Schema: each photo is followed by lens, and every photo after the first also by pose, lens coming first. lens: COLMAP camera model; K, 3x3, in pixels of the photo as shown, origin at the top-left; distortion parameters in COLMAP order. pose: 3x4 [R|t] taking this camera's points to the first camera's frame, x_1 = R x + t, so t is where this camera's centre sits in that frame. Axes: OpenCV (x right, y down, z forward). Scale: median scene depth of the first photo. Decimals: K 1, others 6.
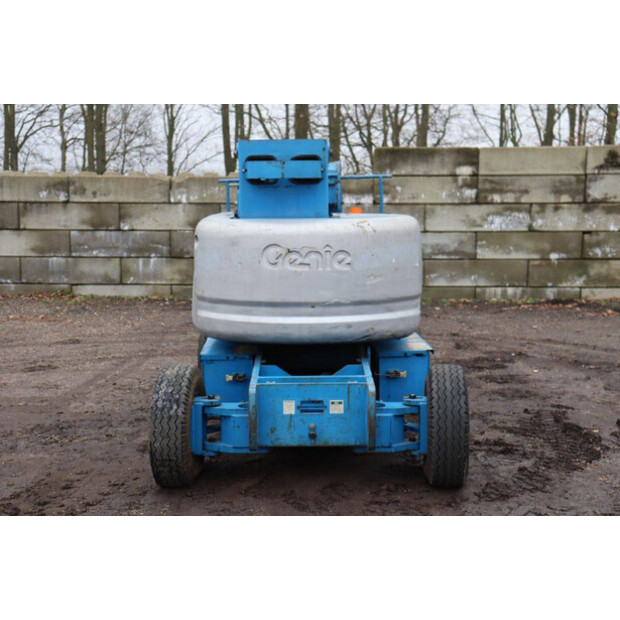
lens RADIAL K [[934.3, 0, 329.1], [0, 934.3, 312.2], [0, 0, 1]] dist [0.114803, 0.000000]
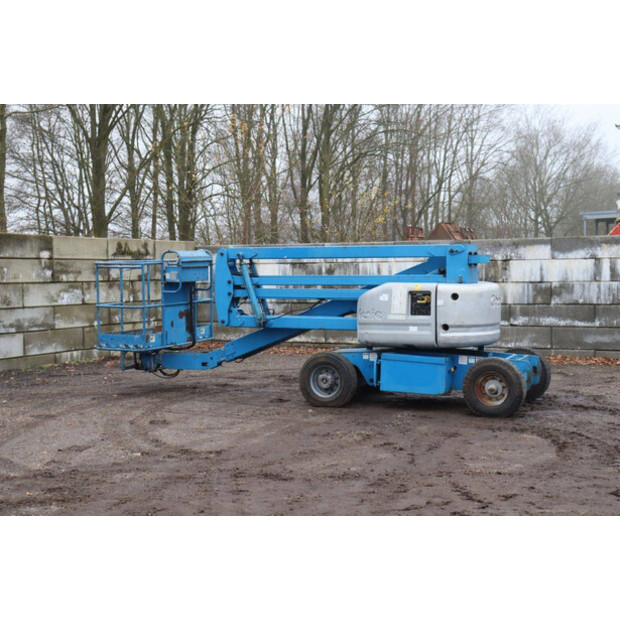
lens RADIAL K [[980.2, 0, 335.4], [0, 980.2, 315.3], [0, 0, 1]] dist [0.157667, 0.000000]
pose [[0.372045, -0.045607, 0.927094, -2.000138], [0.126047, 0.992023, -0.001782, -0.062928], [-0.919617, 0.117520, 0.374826, 0.473702]]
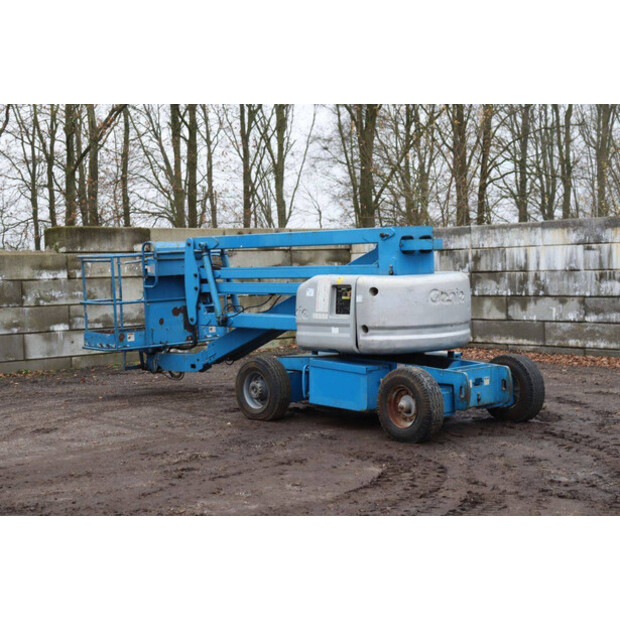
lens RADIAL K [[1068.1, 0, 336.5], [0, 1068.1, 316.9], [0, 0, 1]] dist [0.162031, 0.000000]
pose [[0.713043, -0.053115, 0.699105, -1.371007], [0.114368, 0.992582, -0.041236, 0.030357], [-0.691729, 0.109359, 0.713829, -0.196646]]
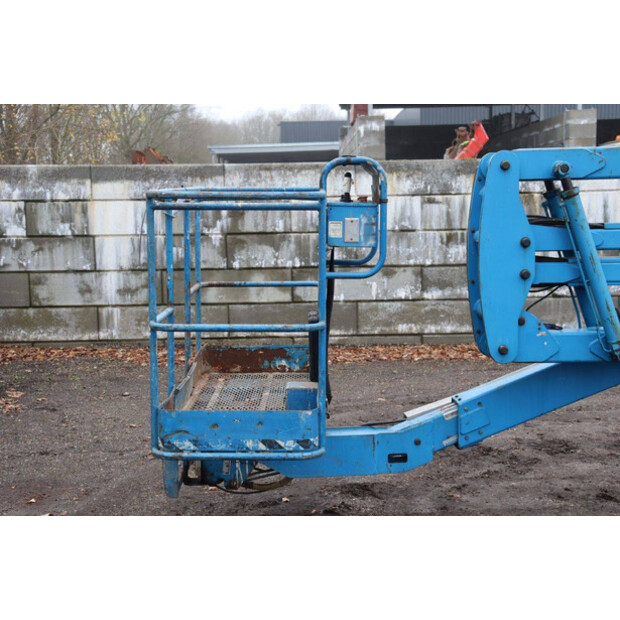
lens RADIAL K [[1015.6, 0, 318.8], [0, 1015.6, 313.7], [0, 0, 1]] dist [0.168557, 0.000000]
pose [[-0.054265, -0.103970, 0.993099, -0.906581], [0.143237, 0.983468, 0.110788, -0.226358], [-0.988200, 0.148261, -0.038475, 1.683079]]
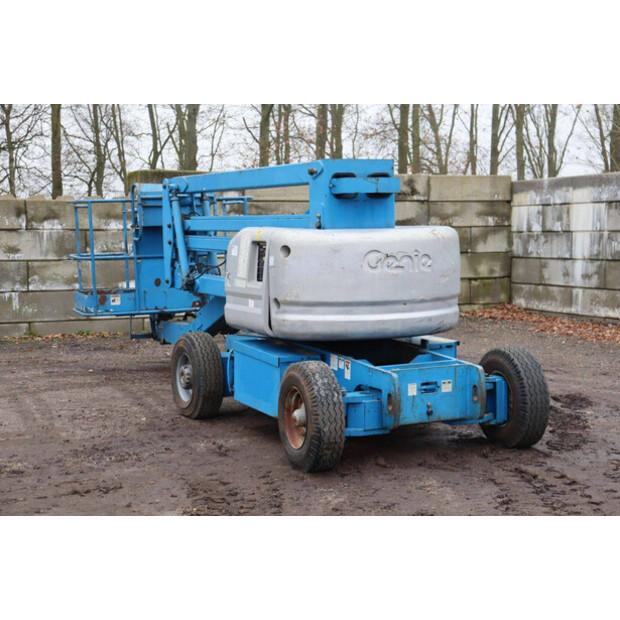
lens RADIAL K [[1068.1, 0, 330.3], [0, 1068.1, 333.9], [0, 0, 1]] dist [0.162031, 0.000000]
pose [[0.890702, -0.051875, 0.451619, -0.639610], [0.065441, 0.997752, -0.014459, 0.040242], [-0.449853, 0.042433, 0.892094, -0.118023]]
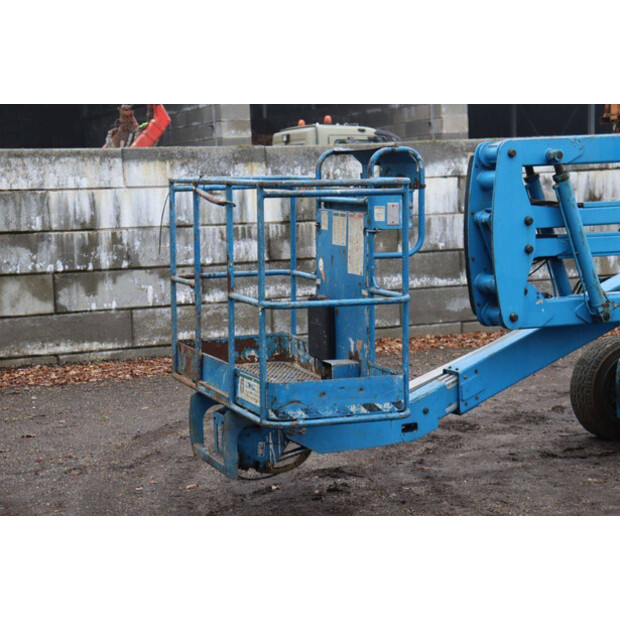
lens RADIAL K [[1316.0, 0, 322.5], [0, 1316.0, 314.4], [0, 0, 1]] dist [0.312454, 0.000000]
pose [[-0.414002, -0.070233, 0.907563, -1.115423], [0.151435, 0.977811, 0.144749, -0.287386], [-0.897591, 0.197363, -0.394180, 2.136552]]
